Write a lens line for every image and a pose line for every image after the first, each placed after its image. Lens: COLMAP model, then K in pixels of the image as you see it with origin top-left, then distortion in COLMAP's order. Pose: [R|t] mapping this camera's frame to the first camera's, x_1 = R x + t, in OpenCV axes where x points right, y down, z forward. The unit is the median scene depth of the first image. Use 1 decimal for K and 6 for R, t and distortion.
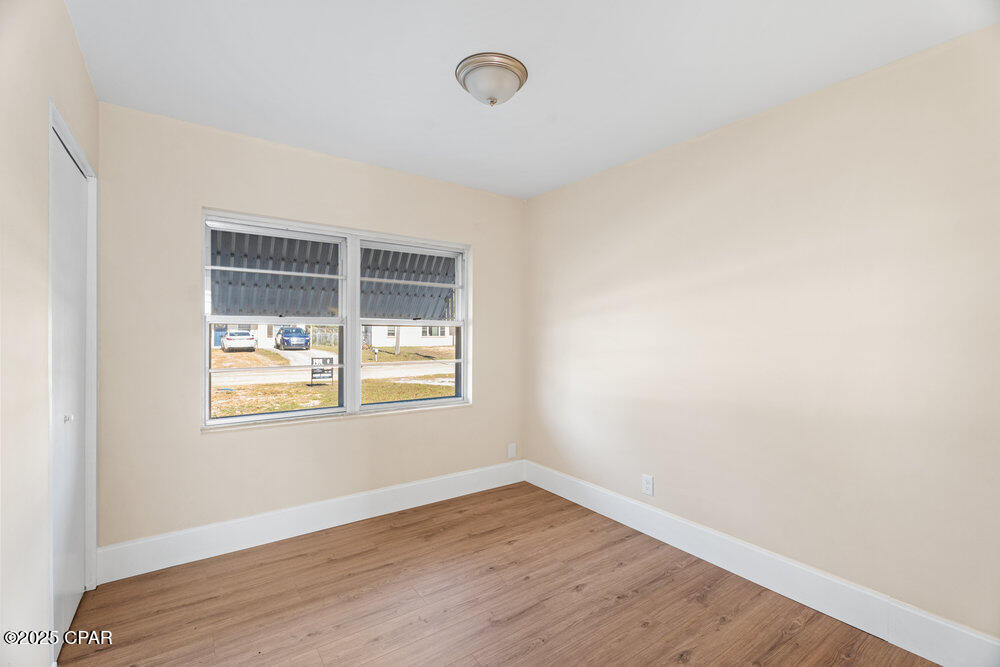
lens RADIAL K [[445.1, 0, 500.0], [0, 445.1, 333.5], [0, 0, 1]] dist [-0.000637, 0.000205]
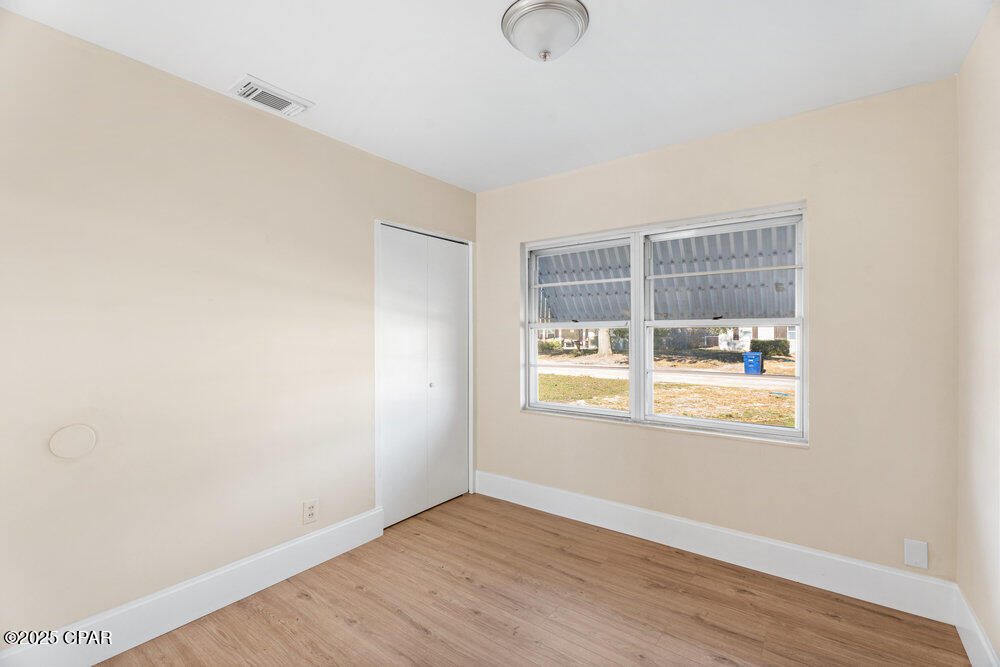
lens RADIAL K [[449.7, 0, 500.0], [0, 449.7, 333.5], [0, 0, 1]] dist [-0.001553, -0.000280]
pose [[0.283149, -0.006426, -0.959054, 0.546803], [0.005273, 0.999973, -0.005143, -0.003873], [0.959061, -0.003601, 0.283175, 0.489762]]
